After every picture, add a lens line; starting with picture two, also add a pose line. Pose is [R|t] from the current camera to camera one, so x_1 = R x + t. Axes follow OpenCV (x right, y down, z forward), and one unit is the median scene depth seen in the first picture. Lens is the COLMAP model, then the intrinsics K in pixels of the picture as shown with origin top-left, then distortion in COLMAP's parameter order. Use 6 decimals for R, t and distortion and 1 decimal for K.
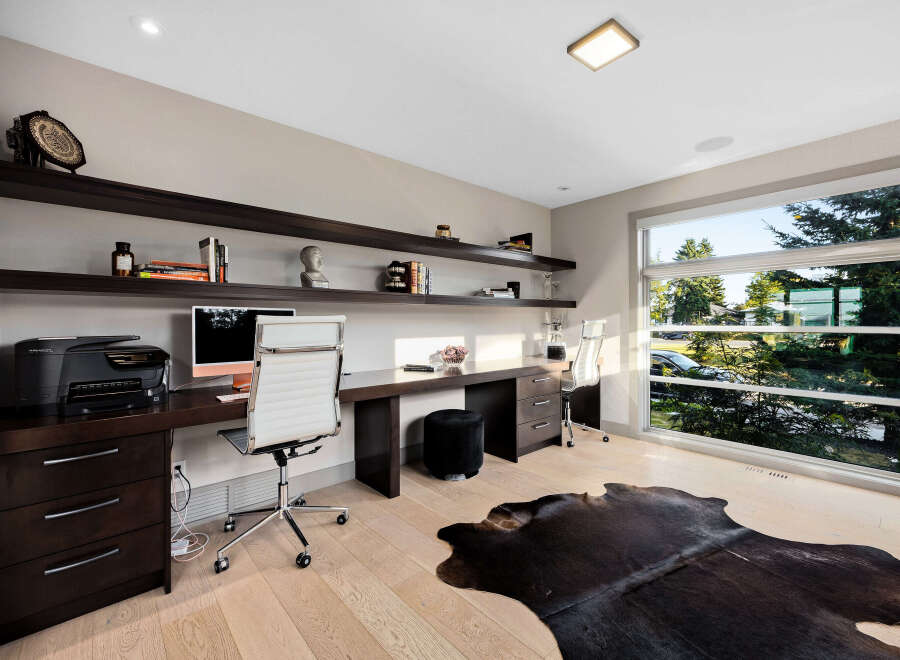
lens RADIAL K [[391.6, 0, 451.2], [0, 391.6, 323.0], [0, 0, 1]] dist [0.004813, -0.000191]
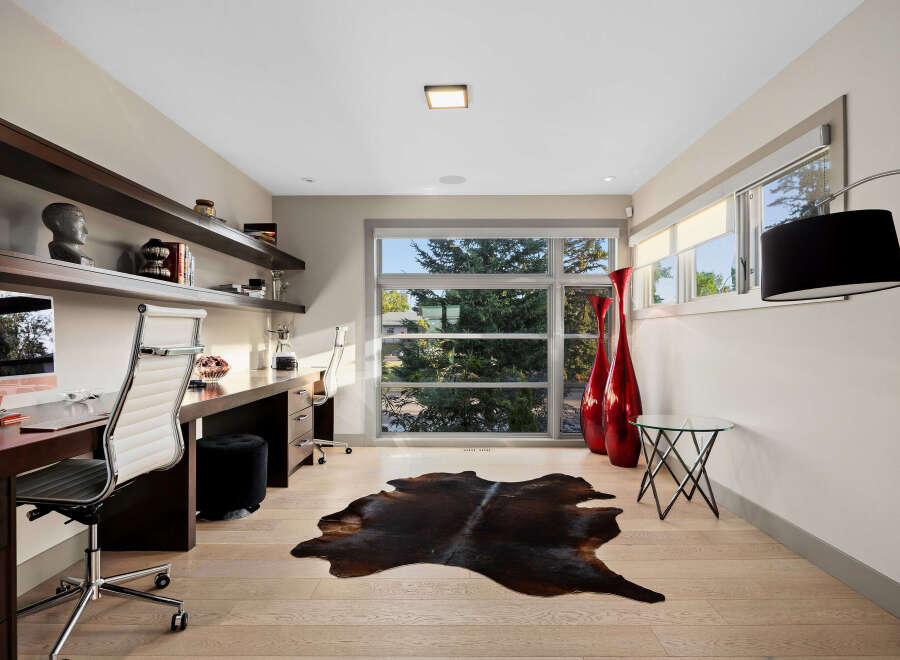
lens RADIAL K [[513.1, 0, 449.4], [0, 513.1, 335.0], [0, 0, 1]] dist [-0.002685, 0.000717]
pose [[0.682952, 0.008801, 0.730410, -0.456493], [-0.006464, 0.999961, -0.006005, 0.022504], [-0.730435, -0.000620, 0.682982, -0.051688]]
